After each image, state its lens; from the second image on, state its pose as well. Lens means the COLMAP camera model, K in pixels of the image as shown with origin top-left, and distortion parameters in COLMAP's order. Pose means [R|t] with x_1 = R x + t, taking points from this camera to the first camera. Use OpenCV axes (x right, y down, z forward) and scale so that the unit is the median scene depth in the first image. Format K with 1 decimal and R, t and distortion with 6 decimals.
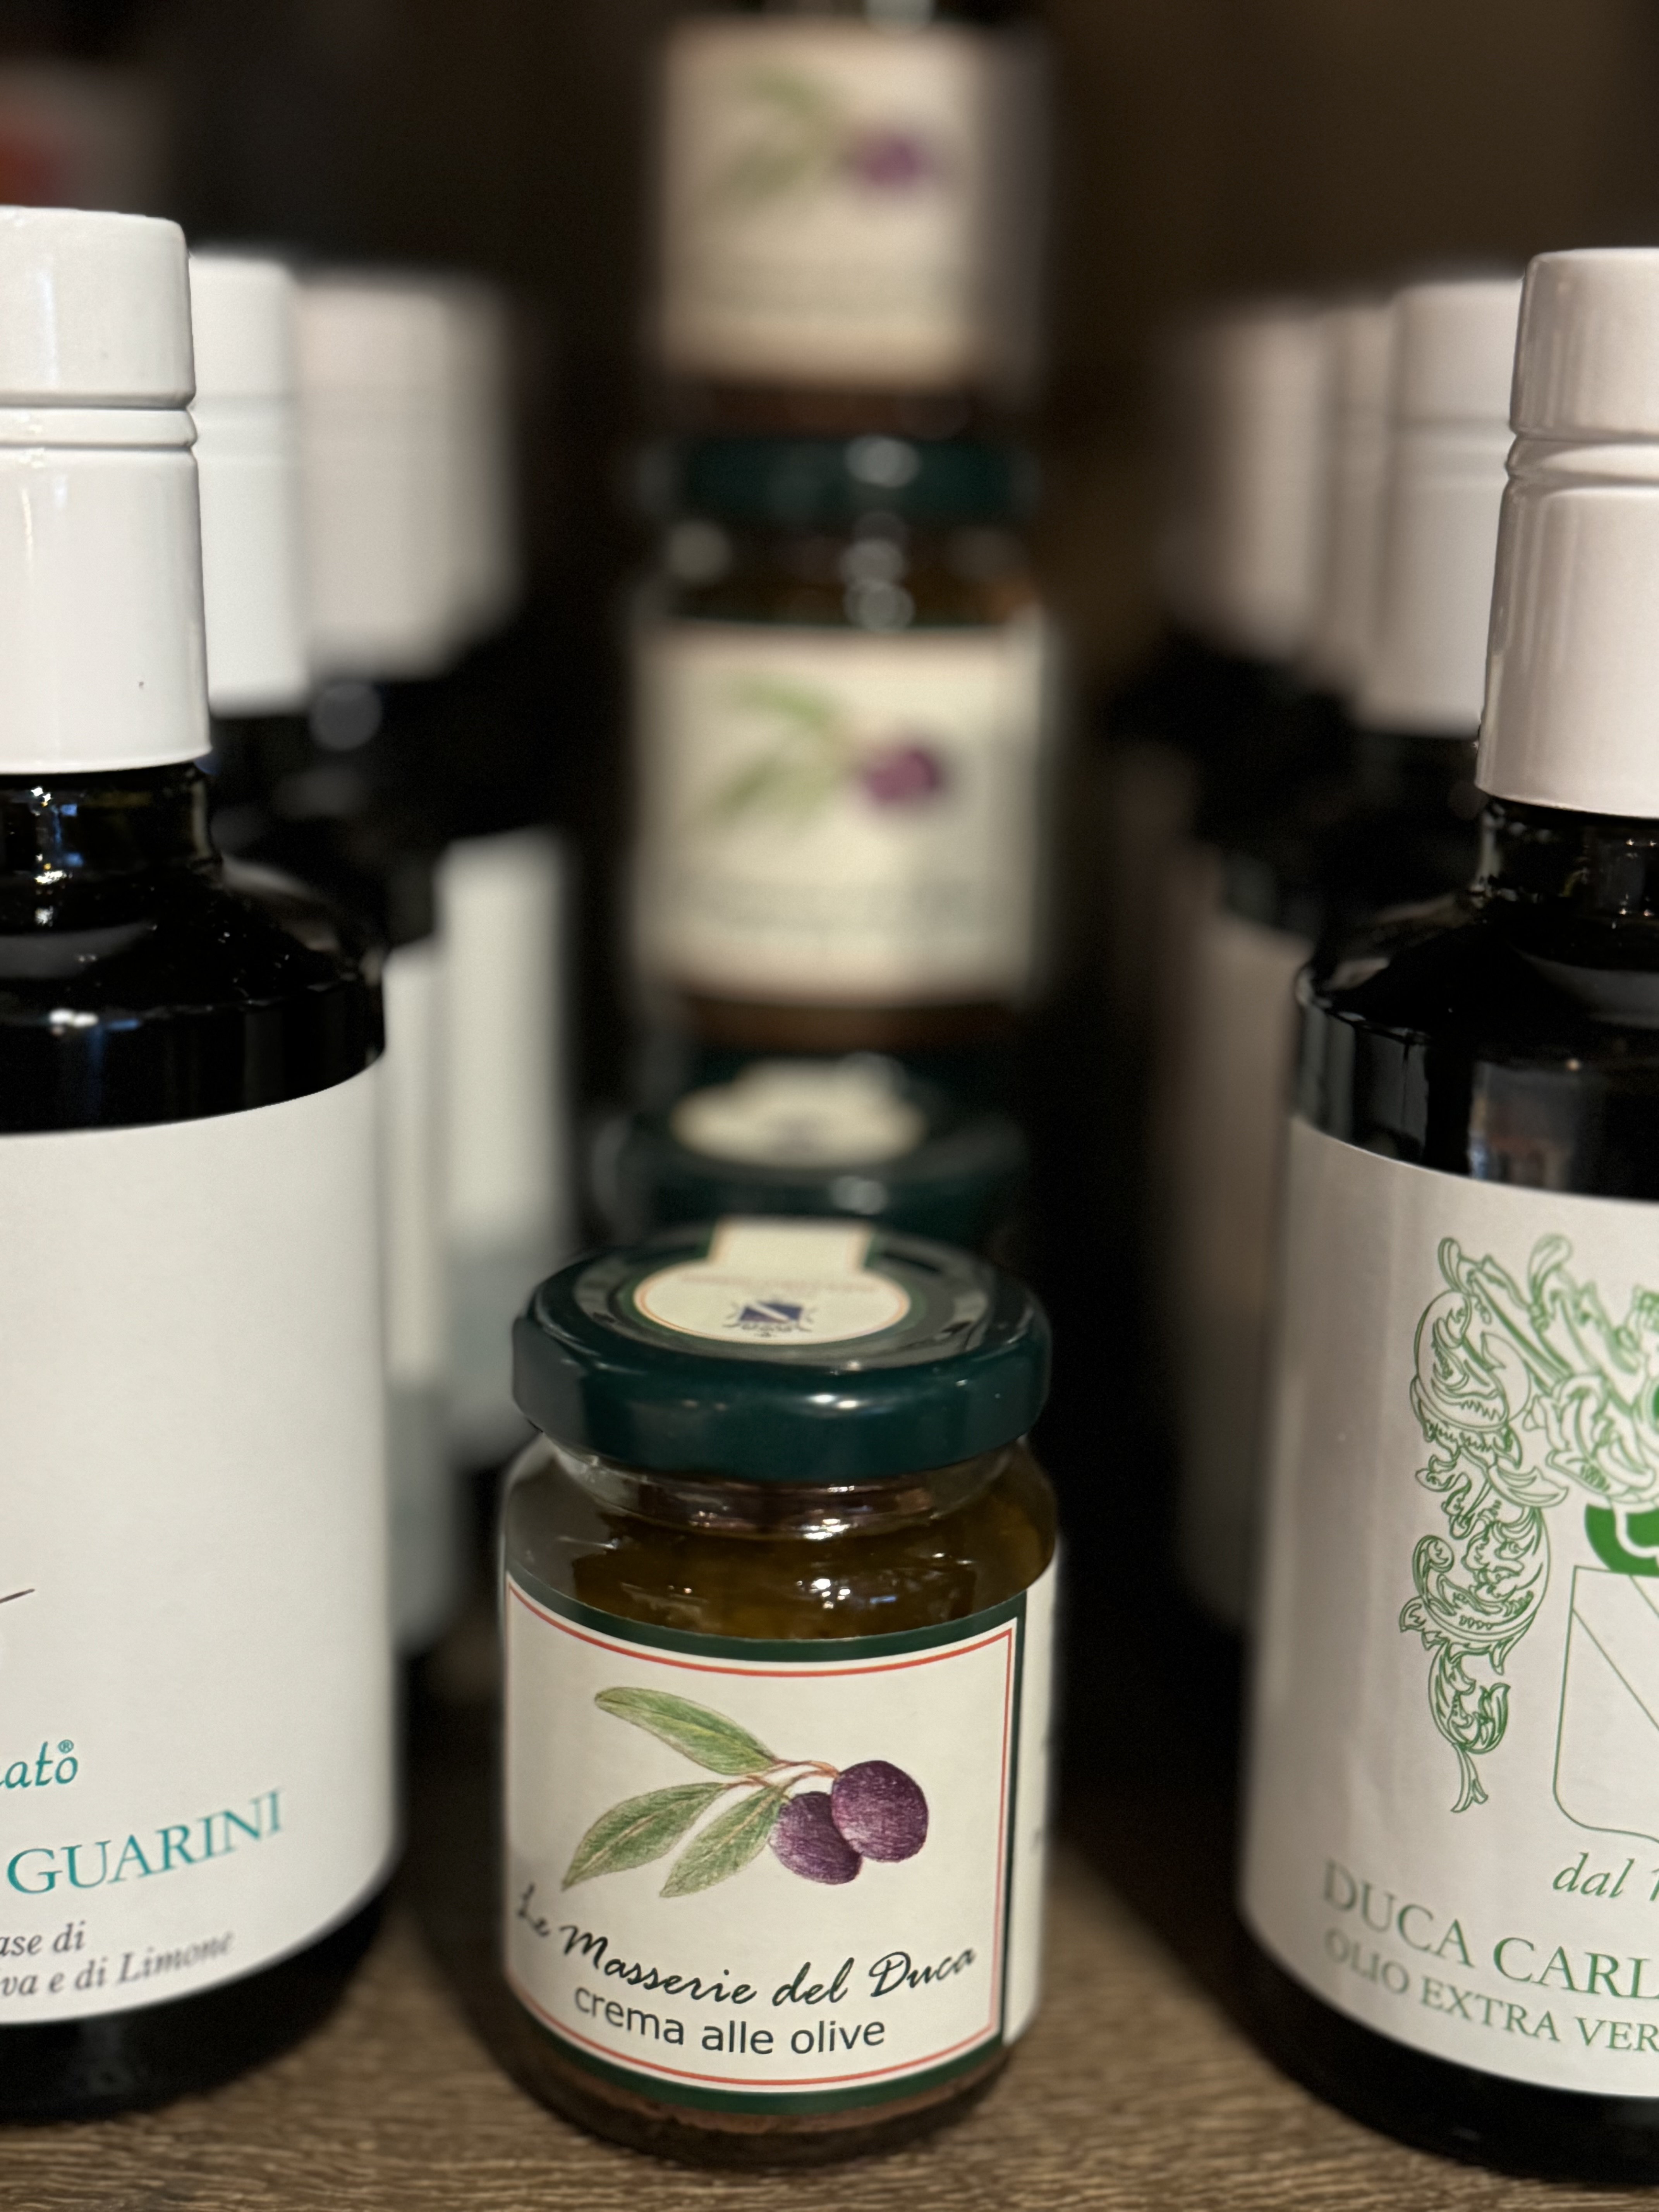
lens RADIAL K [[2875.6, 0, 829.5], [0, 2875.6, 1106.0], [0, 0, 1]] dist [0.213852, -0.631599]
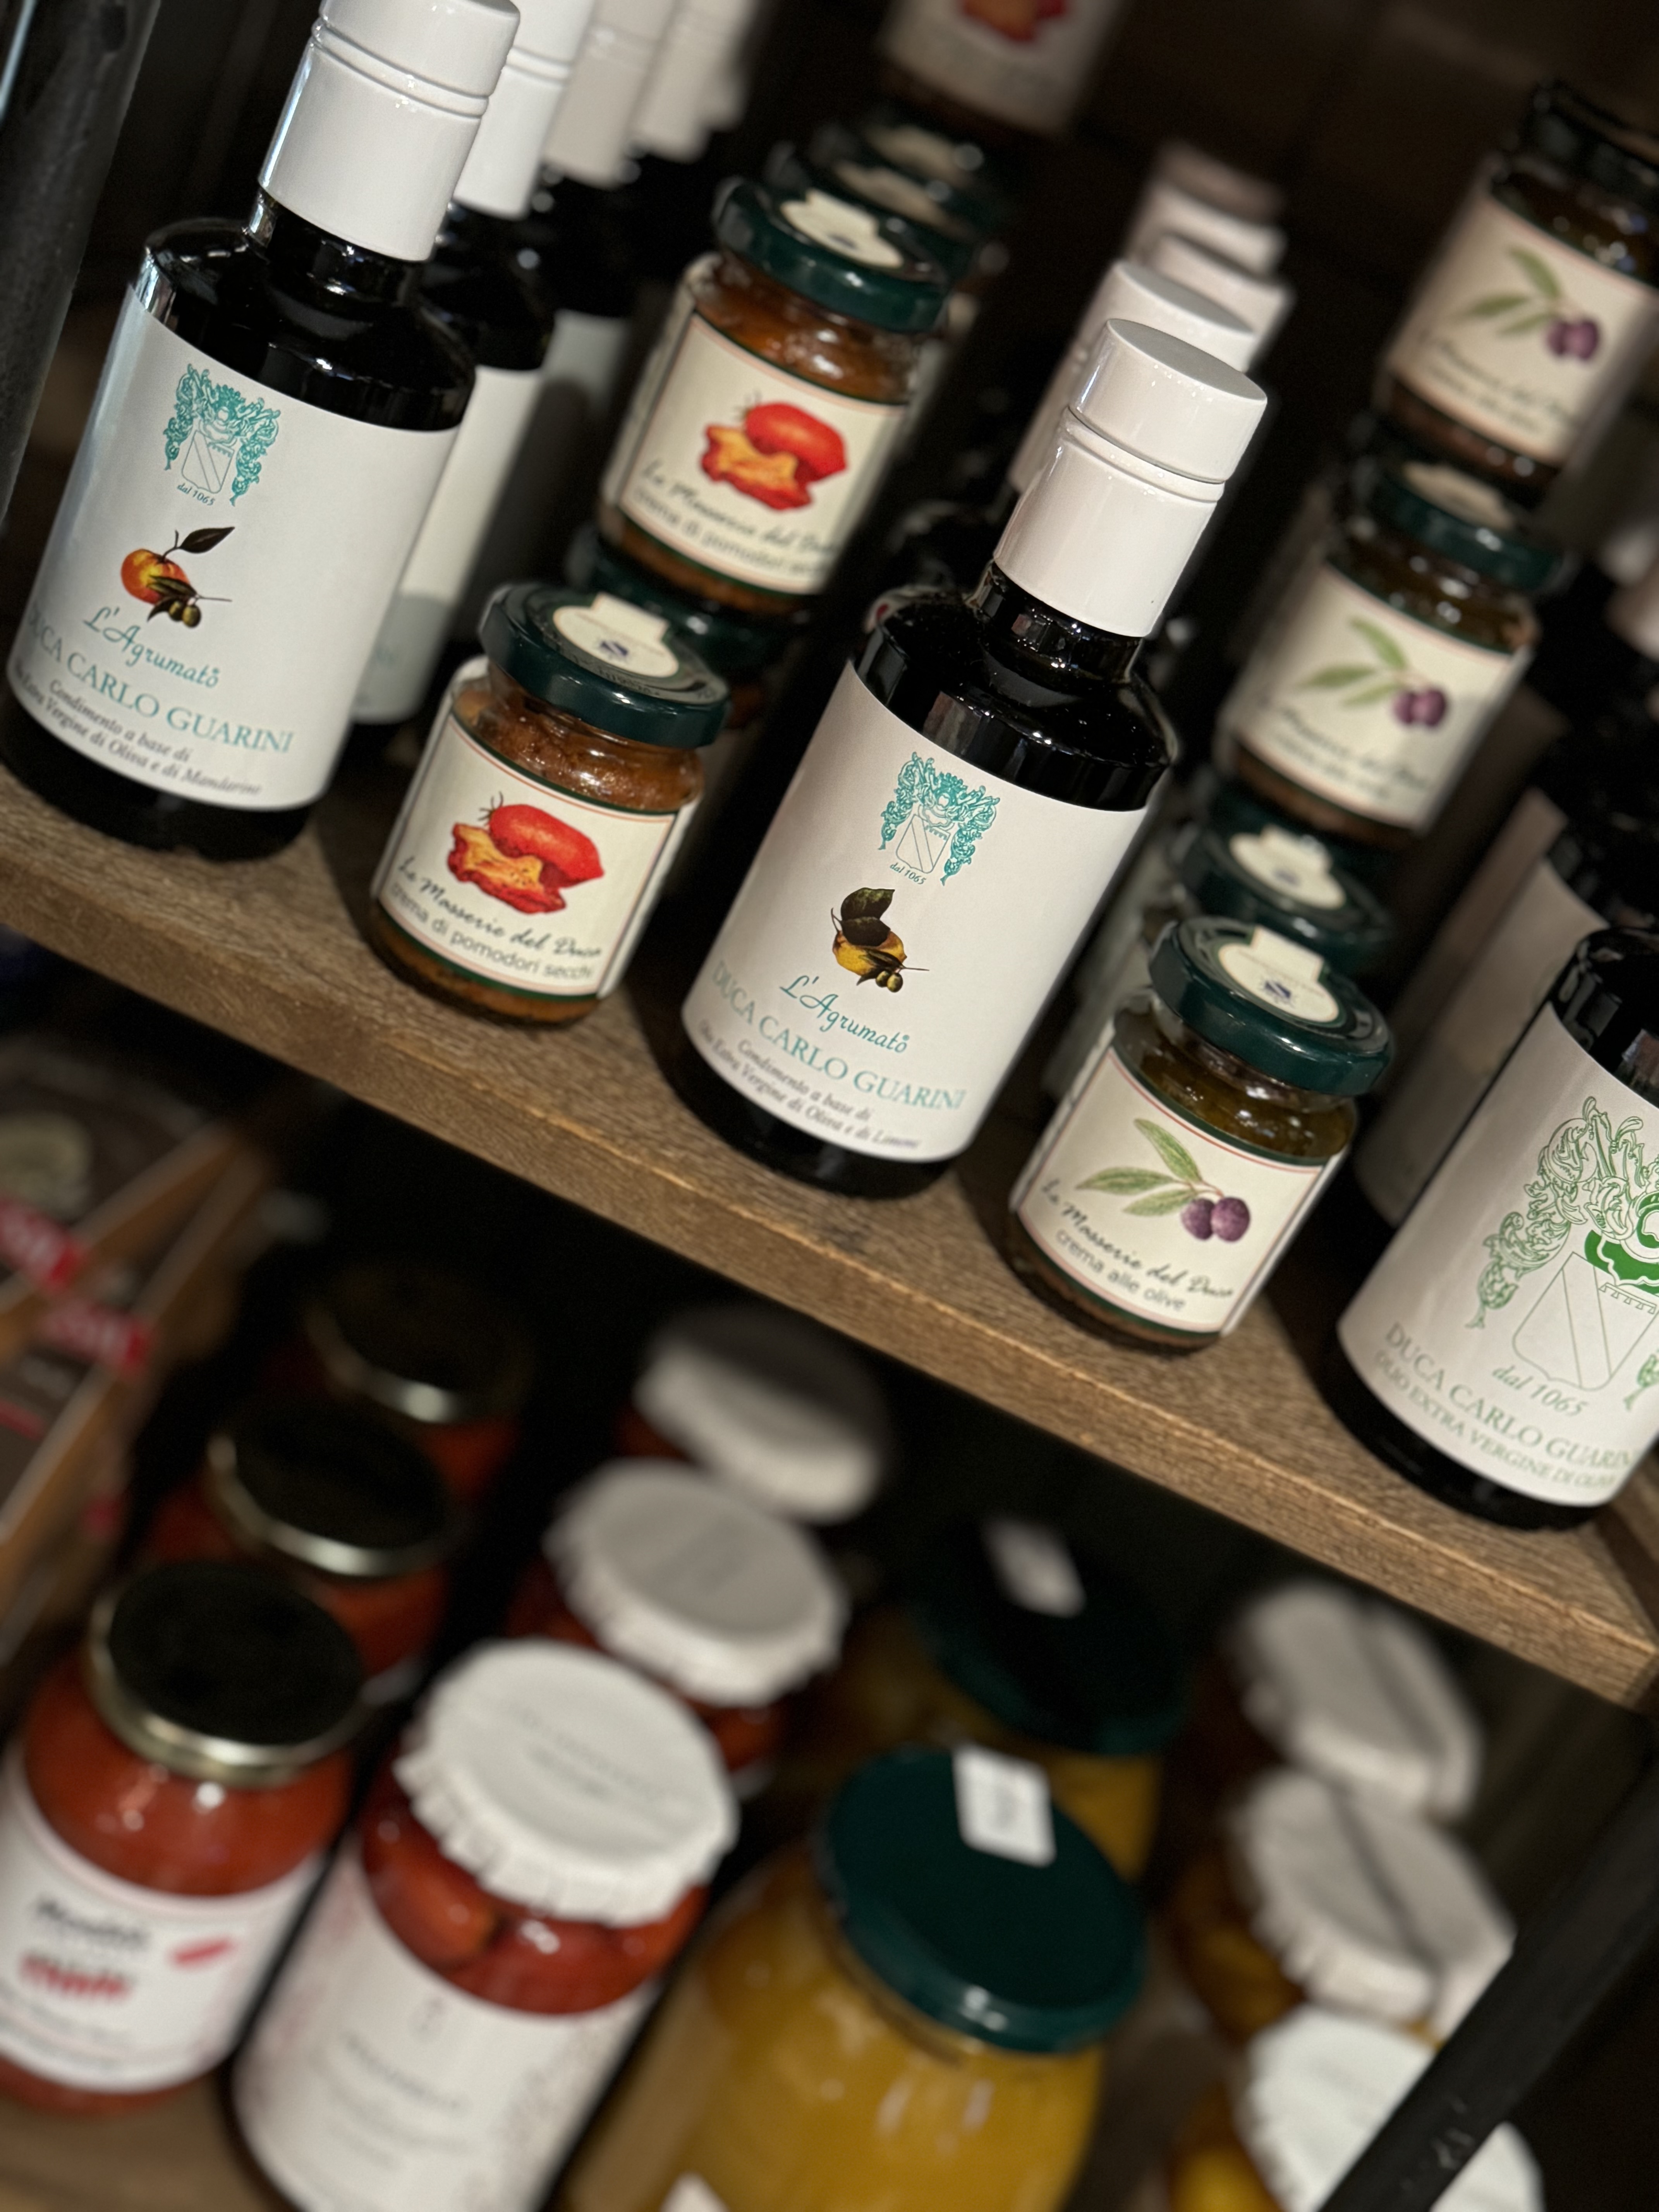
lens RADIAL K [[2852.1, 0, 829.1], [0, 2852.1, 1129.5], [0, 0, 1]] dist [0.184591, -0.036637]
pose [[0.909142, 0.414130, 0.044248, -0.381342], [-0.413626, 0.885356, 0.212270, -0.151232], [0.048732, -0.211286, 0.976209, -1.112016]]
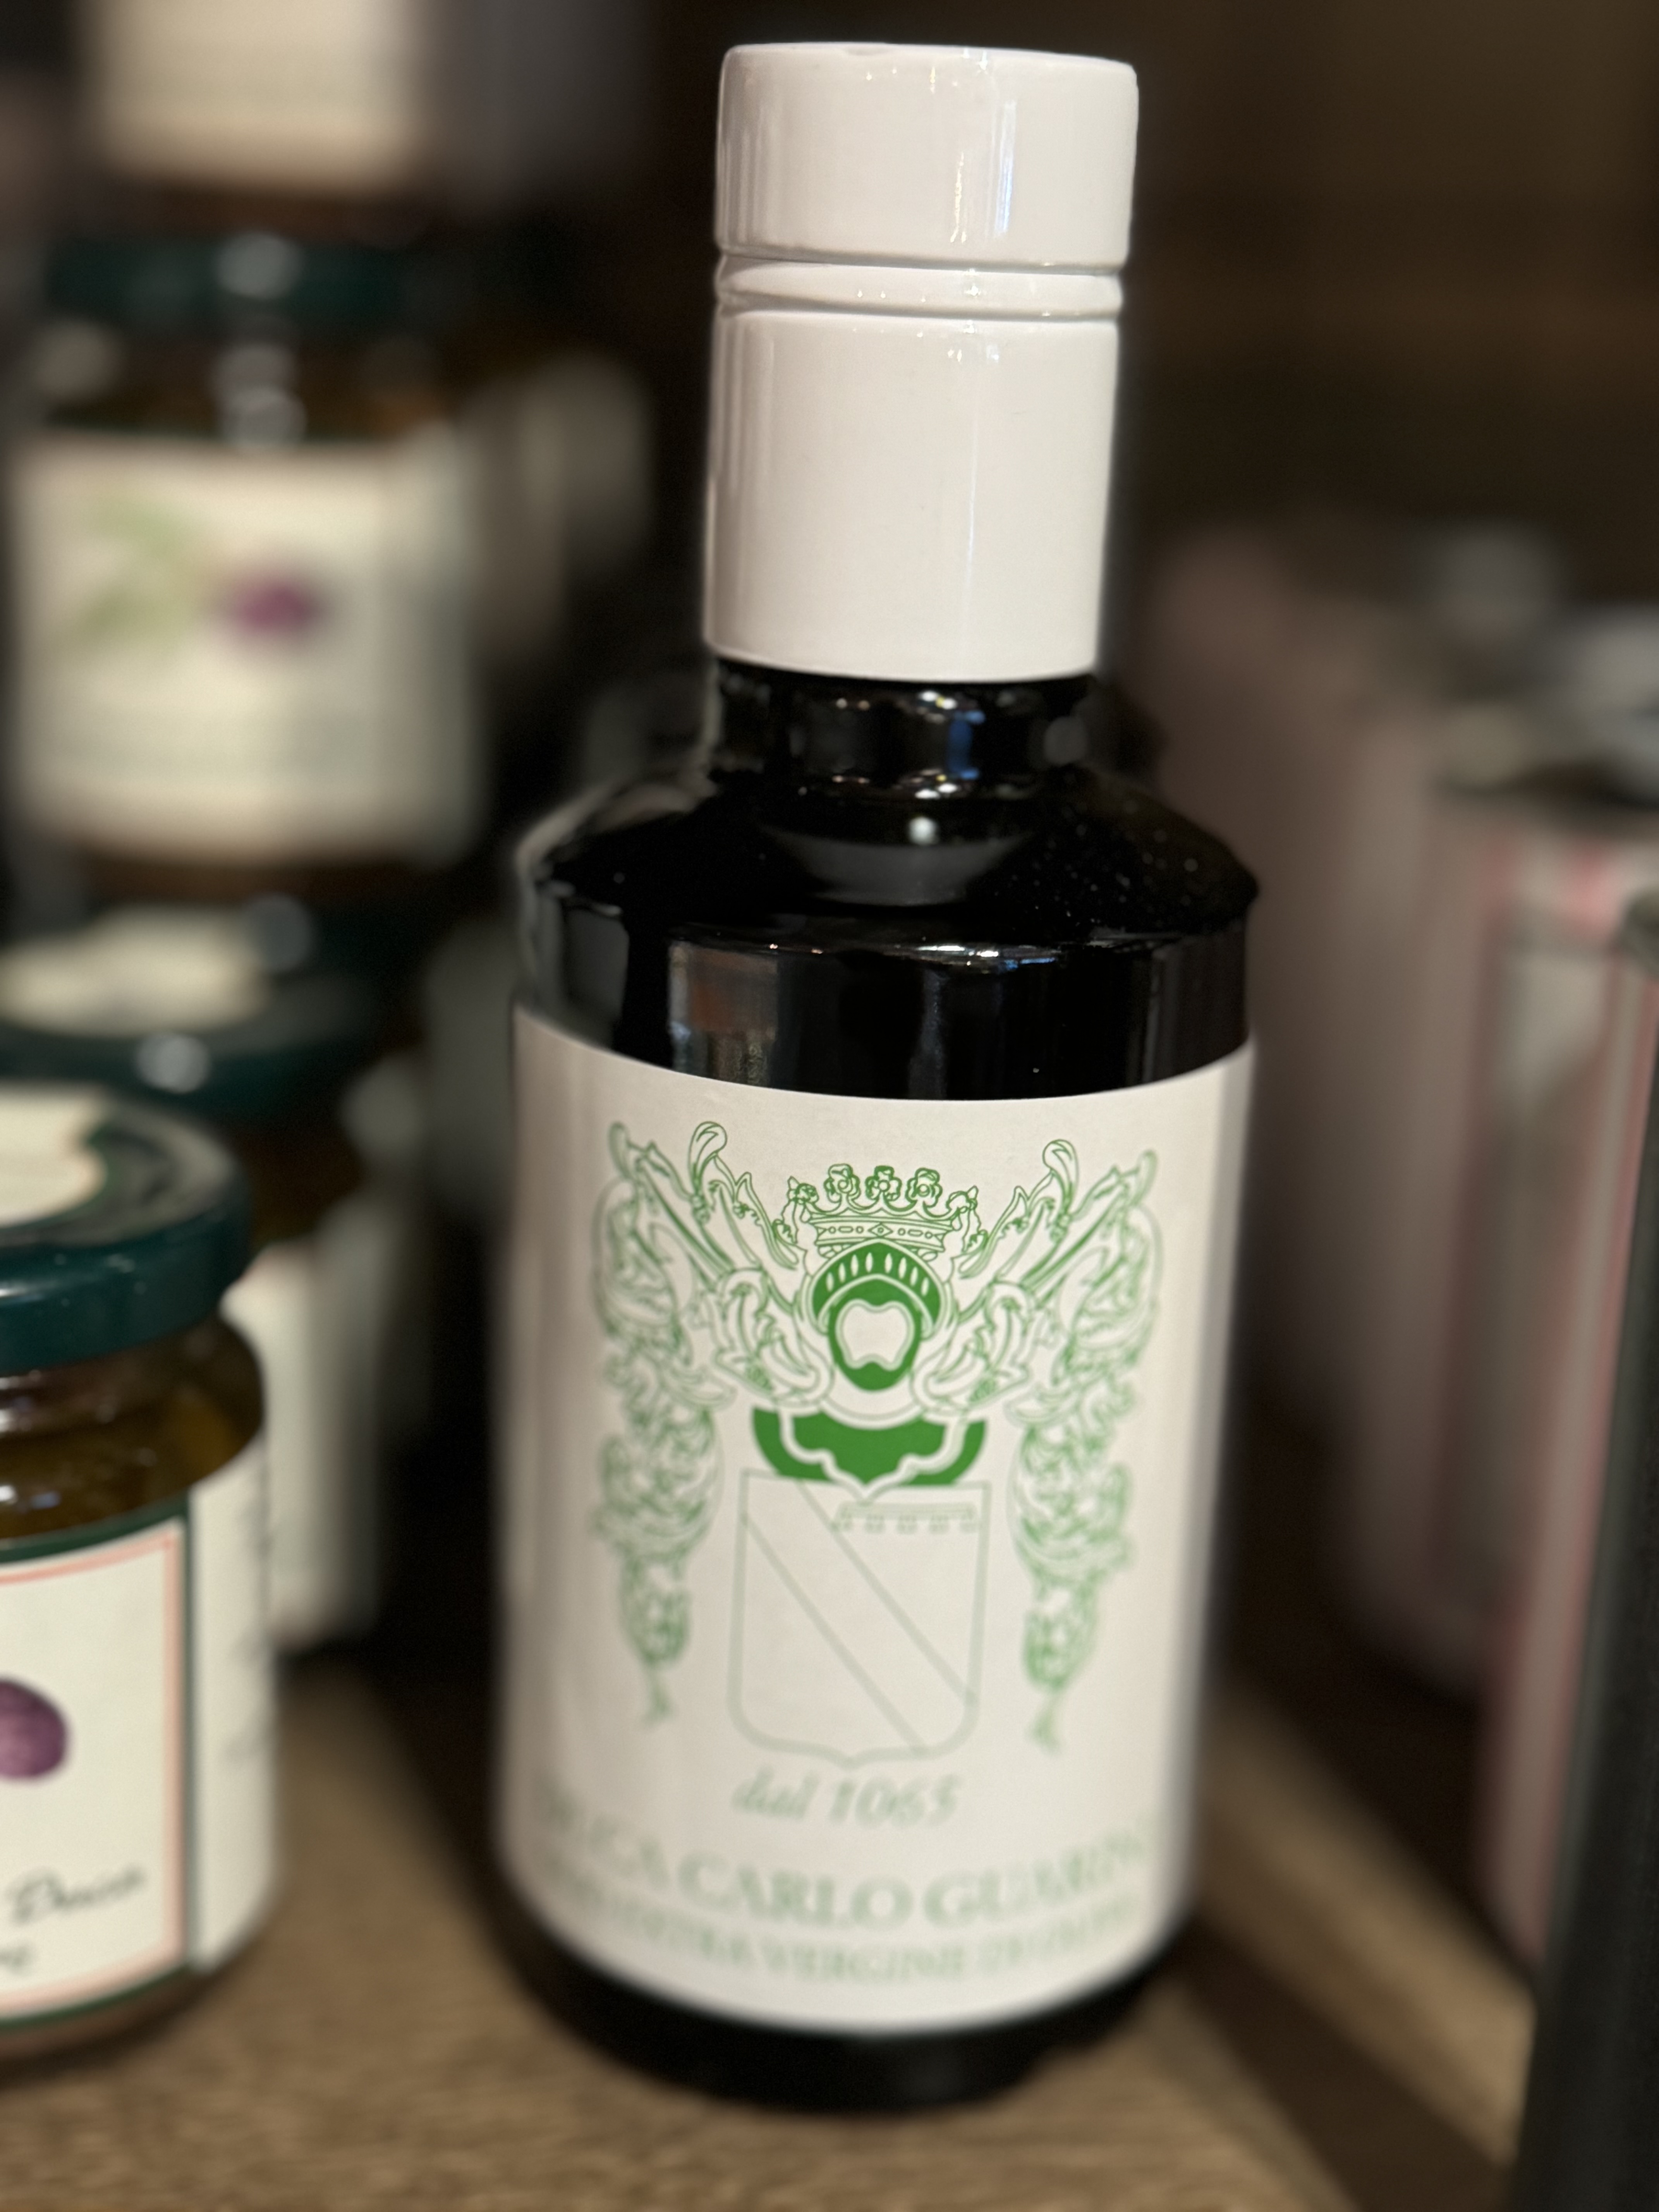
lens RADIAL K [[2875.6, 0, 829.5], [0, 2875.6, 1106.0], [0, 0, 1]] dist [0.213852, -0.631599]
pose [[0.999529, 0.012892, 0.027832, 0.249075], [-0.014387, 0.998426, 0.054217, -0.010906], [-0.027089, -0.054592, 0.998141, 0.071355]]
